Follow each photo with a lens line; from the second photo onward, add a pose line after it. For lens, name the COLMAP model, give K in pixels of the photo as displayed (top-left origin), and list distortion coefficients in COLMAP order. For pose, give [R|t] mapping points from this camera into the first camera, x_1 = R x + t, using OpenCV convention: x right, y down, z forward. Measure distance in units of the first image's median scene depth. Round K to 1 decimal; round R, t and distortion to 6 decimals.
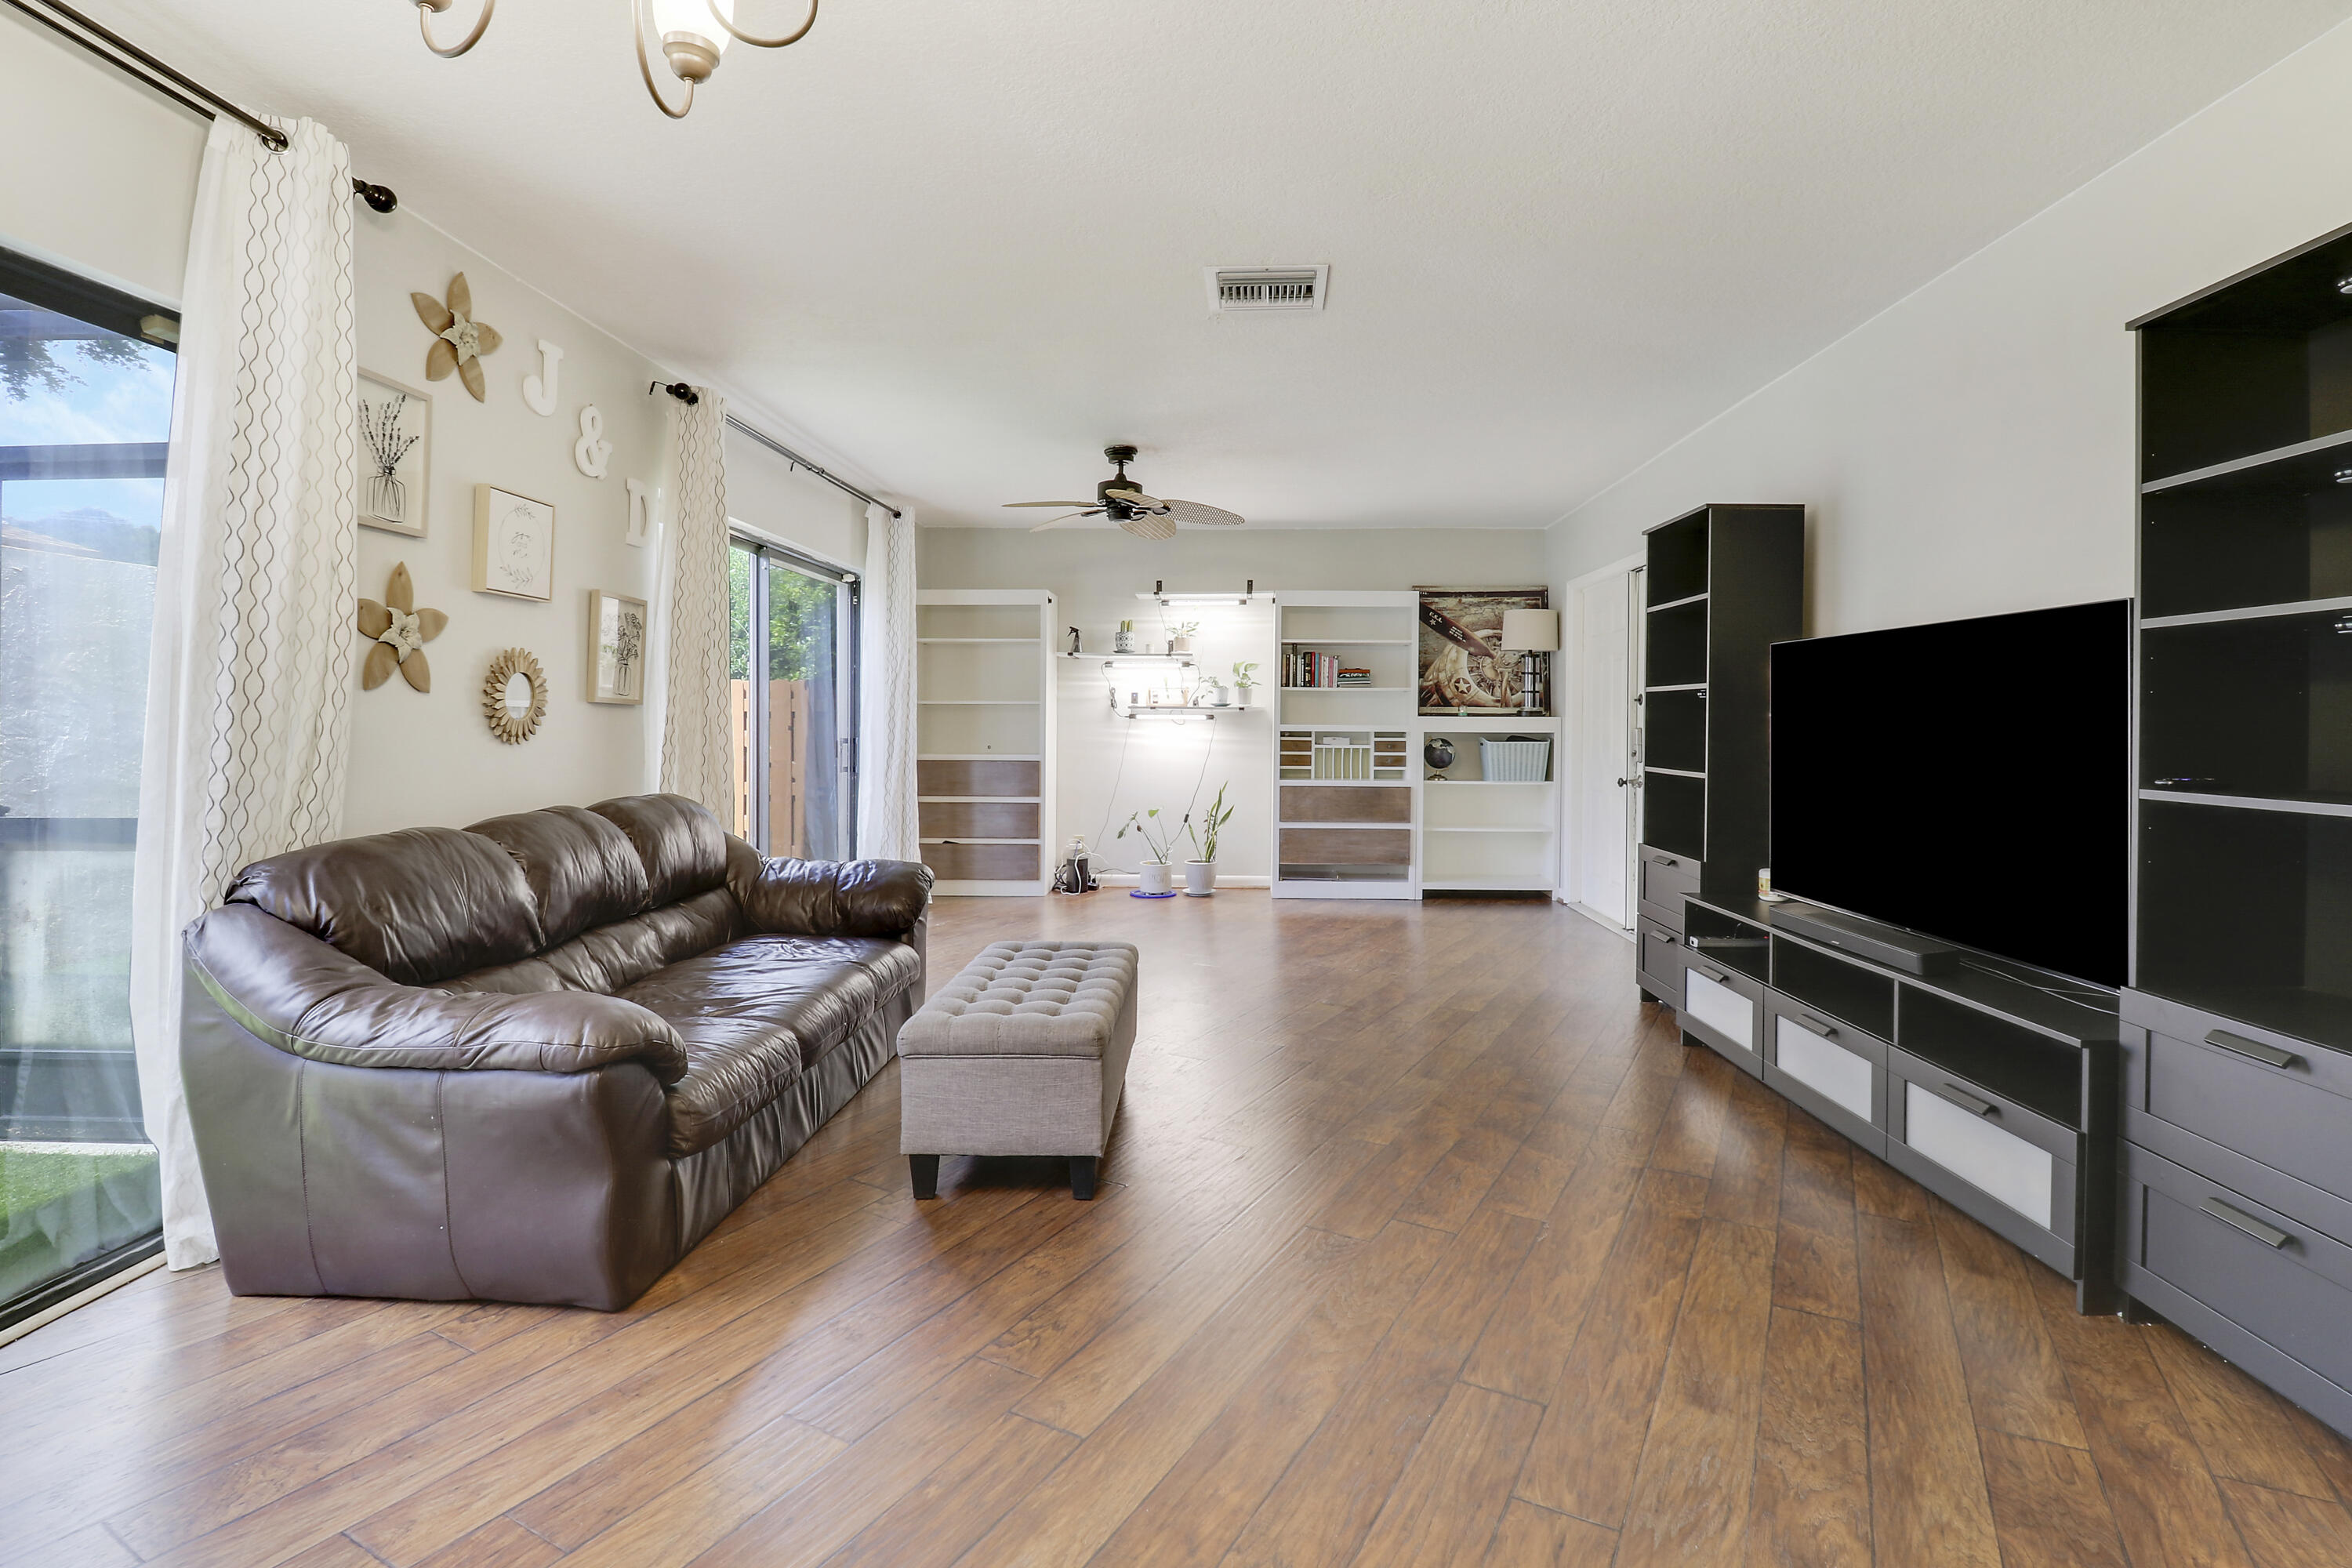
lens RADIAL K [[1103.8, 0, 1214.3], [0, 1103.8, 717.0], [0, 0, 1]] dist [-0.001061, -0.000674]
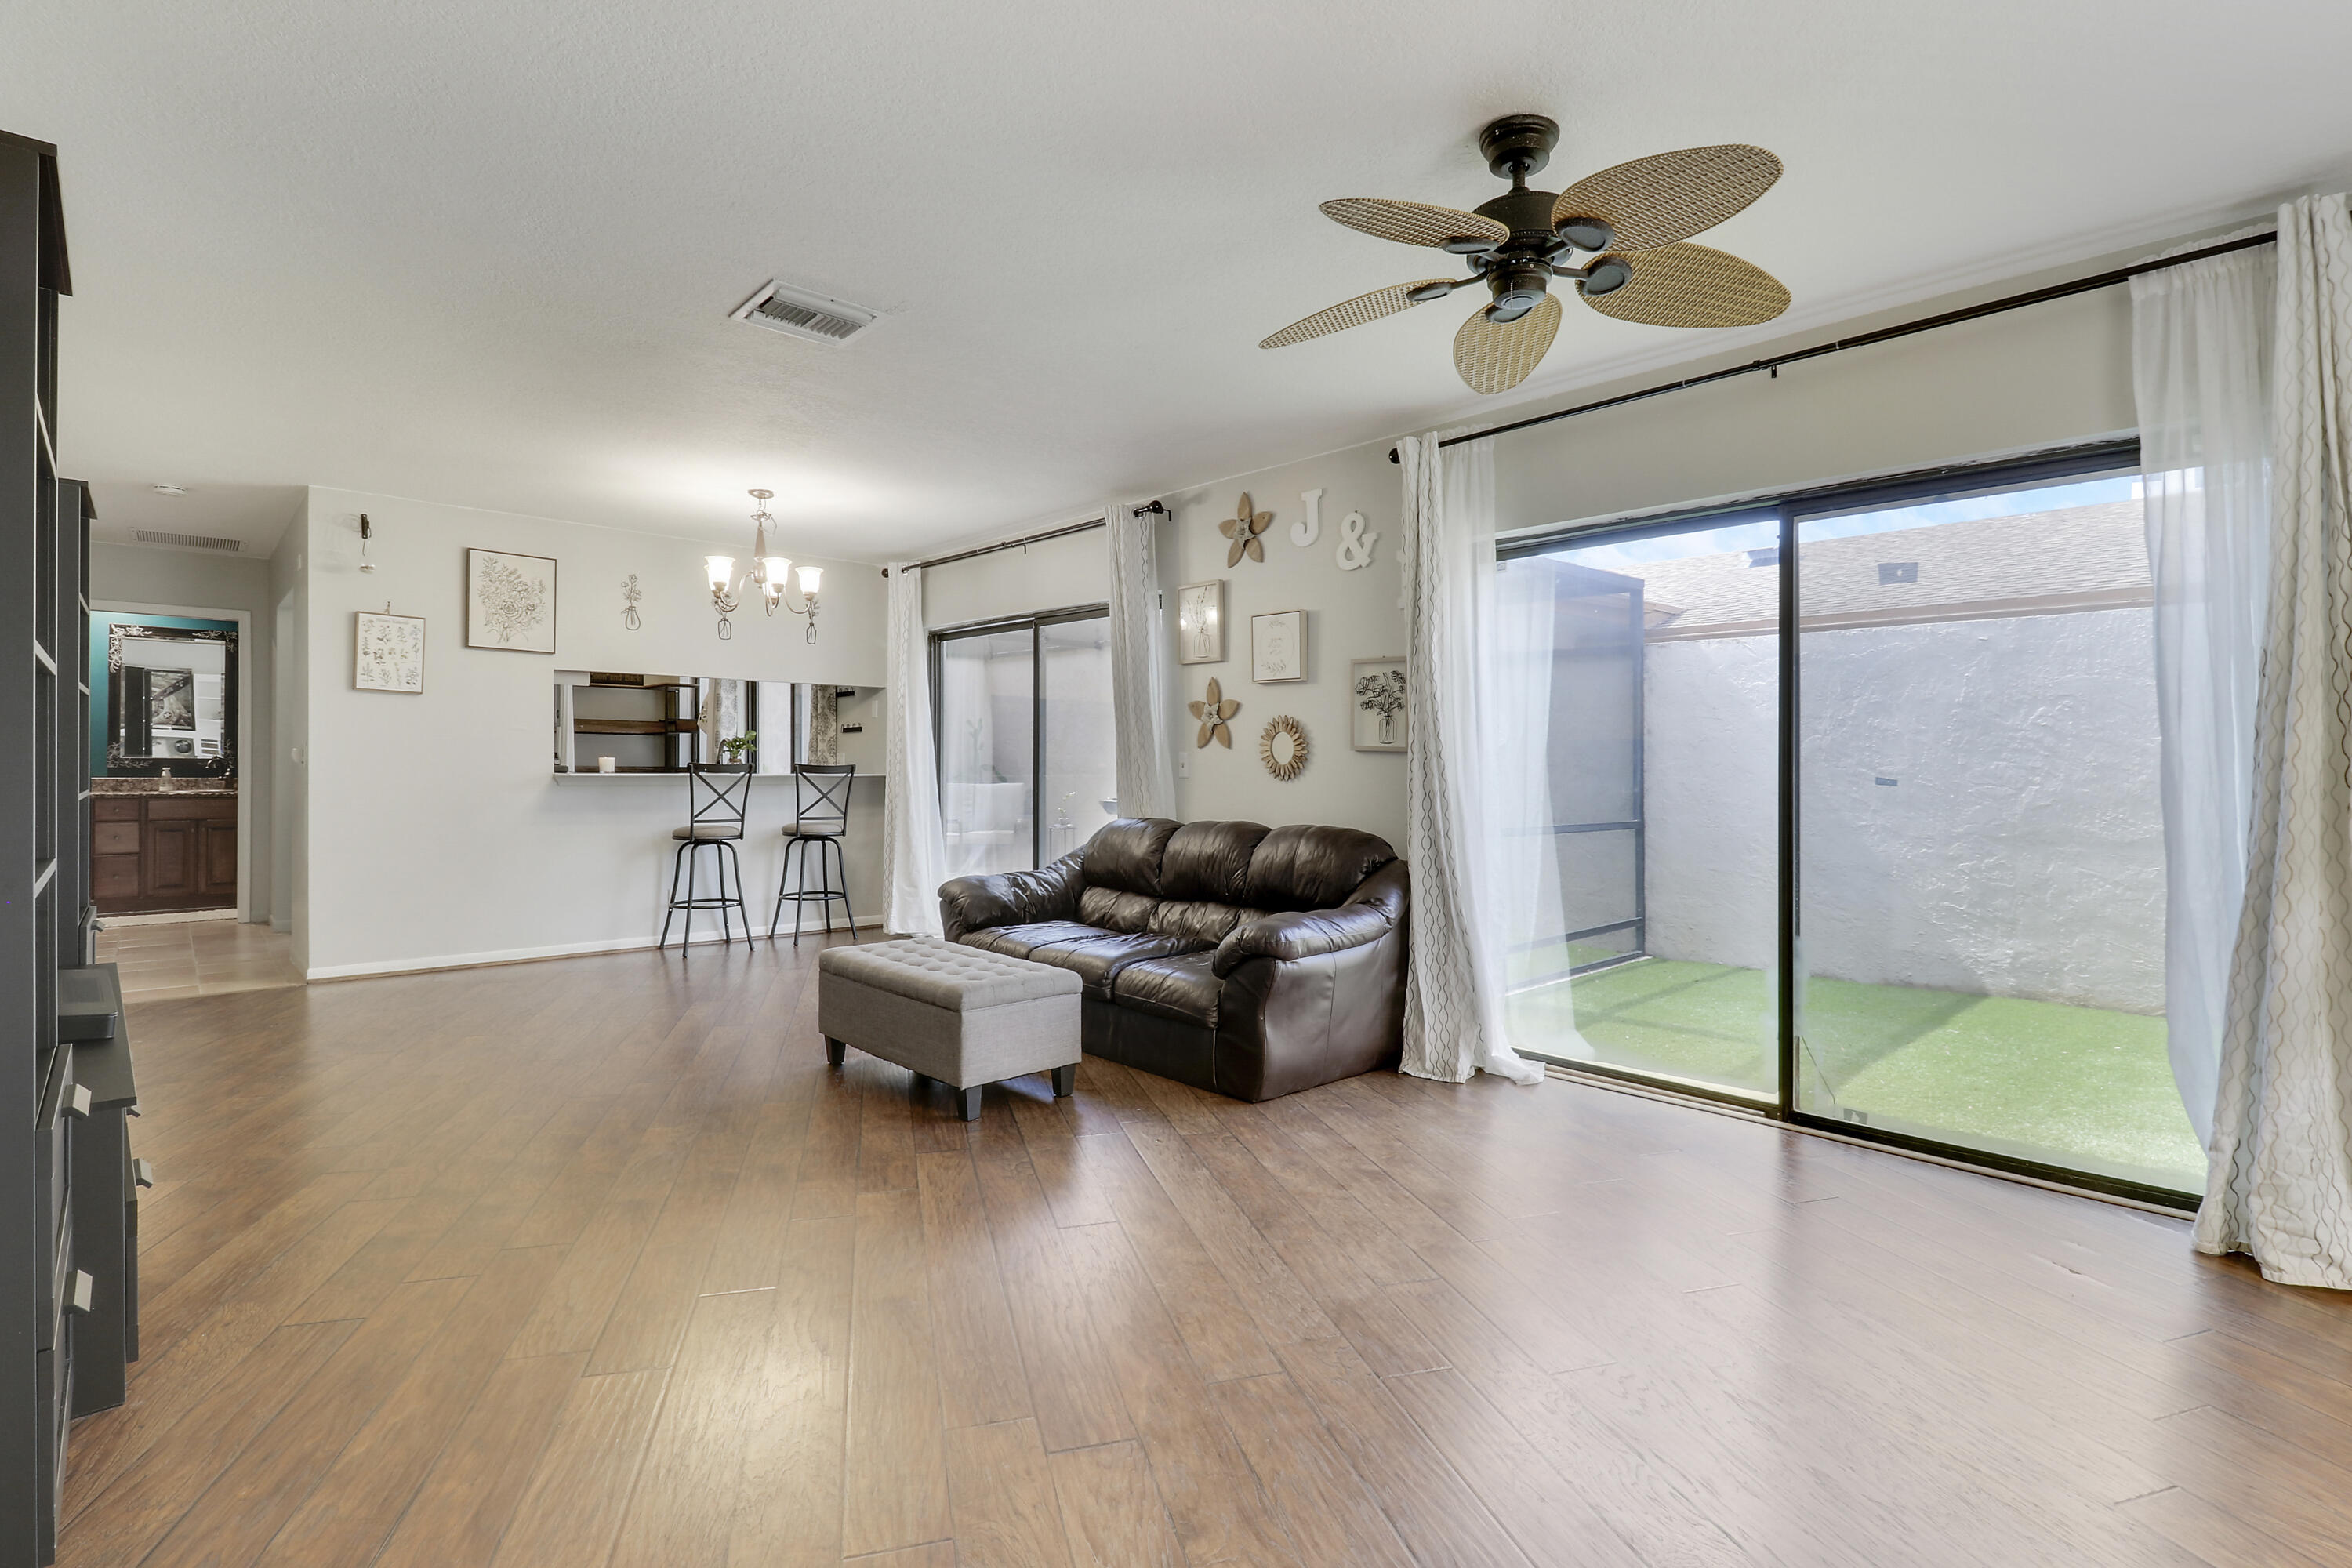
lens RADIAL K [[1106.8, 0, 1186.7], [0, 1106.8, 768.0], [0, 0, 1]] dist [0.000766, -0.000069]
pose [[-0.709836, -0.007393, -0.704328, 0.310582], [-0.007097, 0.999969, -0.003344, 0.008955], [0.704331, 0.002625, -0.709867, 1.207586]]
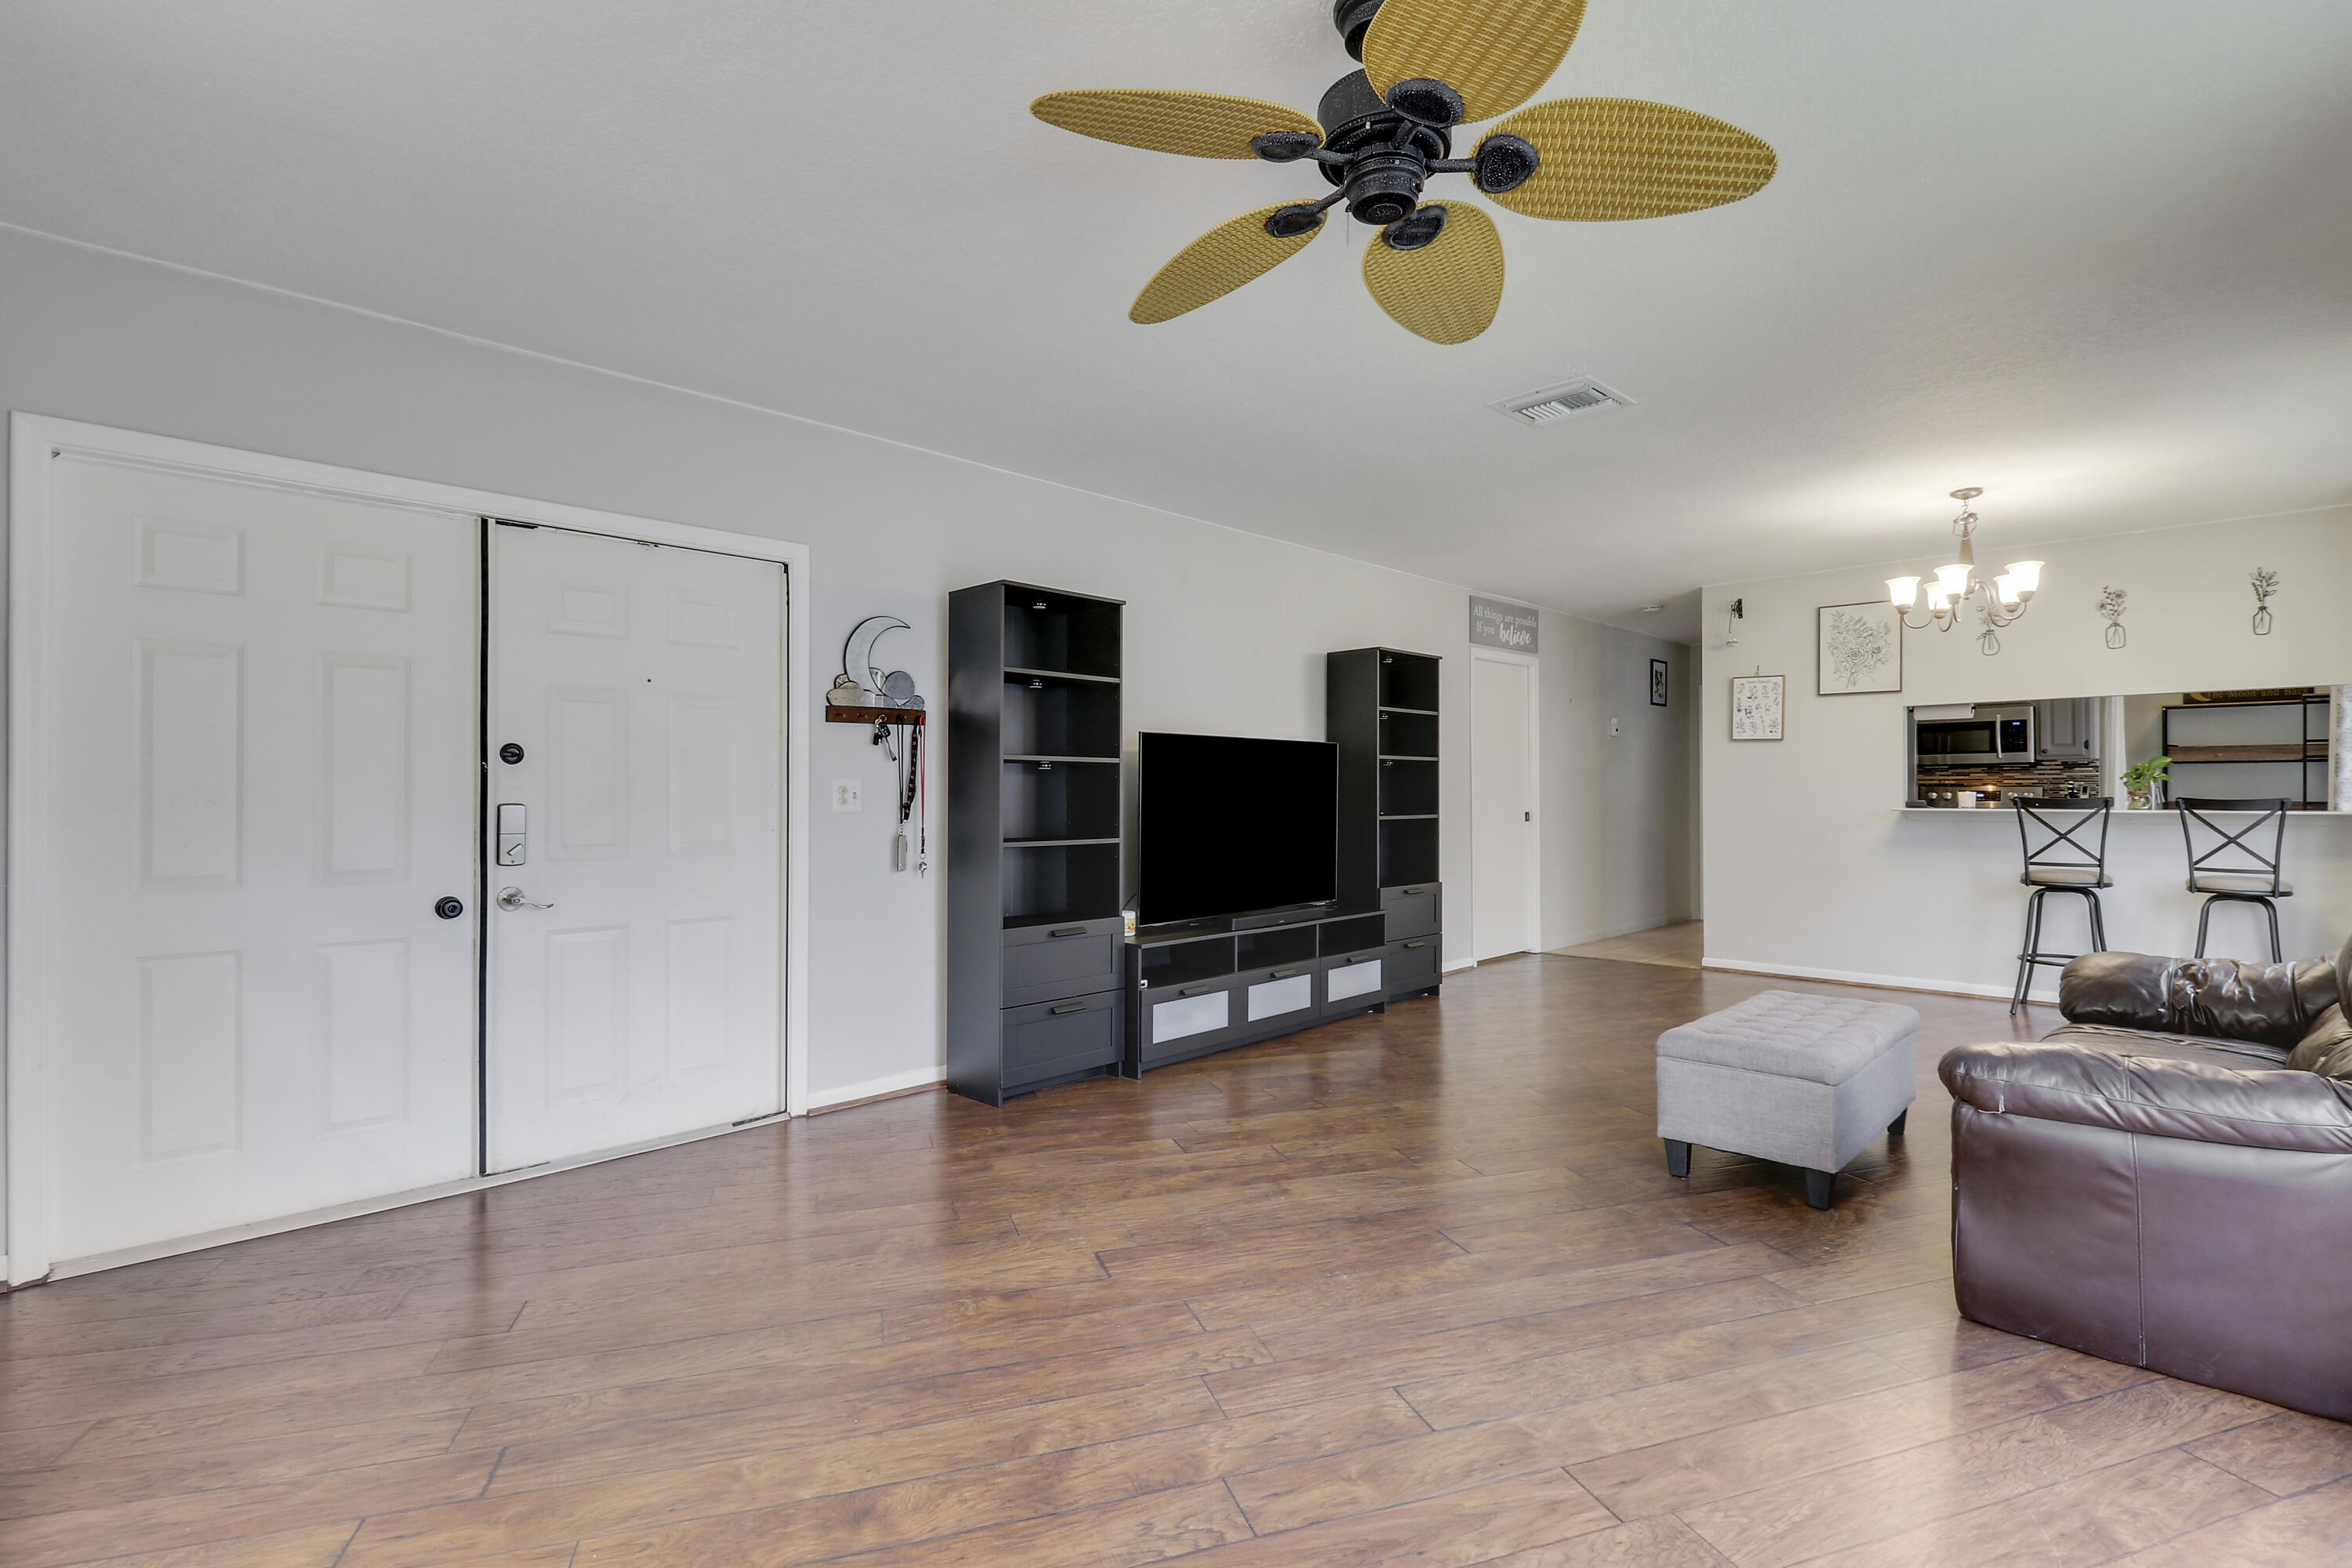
lens RADIAL K [[1076.0, 0, 1224.3], [0, 1076.0, 827.7], [0, 0, 1]] dist [0.000780, 0.013508]
pose [[-0.751242, -0.023166, 0.659620, -0.253099], [-0.004983, 0.999554, 0.029429, 0.005946], [-0.660008, 0.018821, -0.751023, 1.268912]]
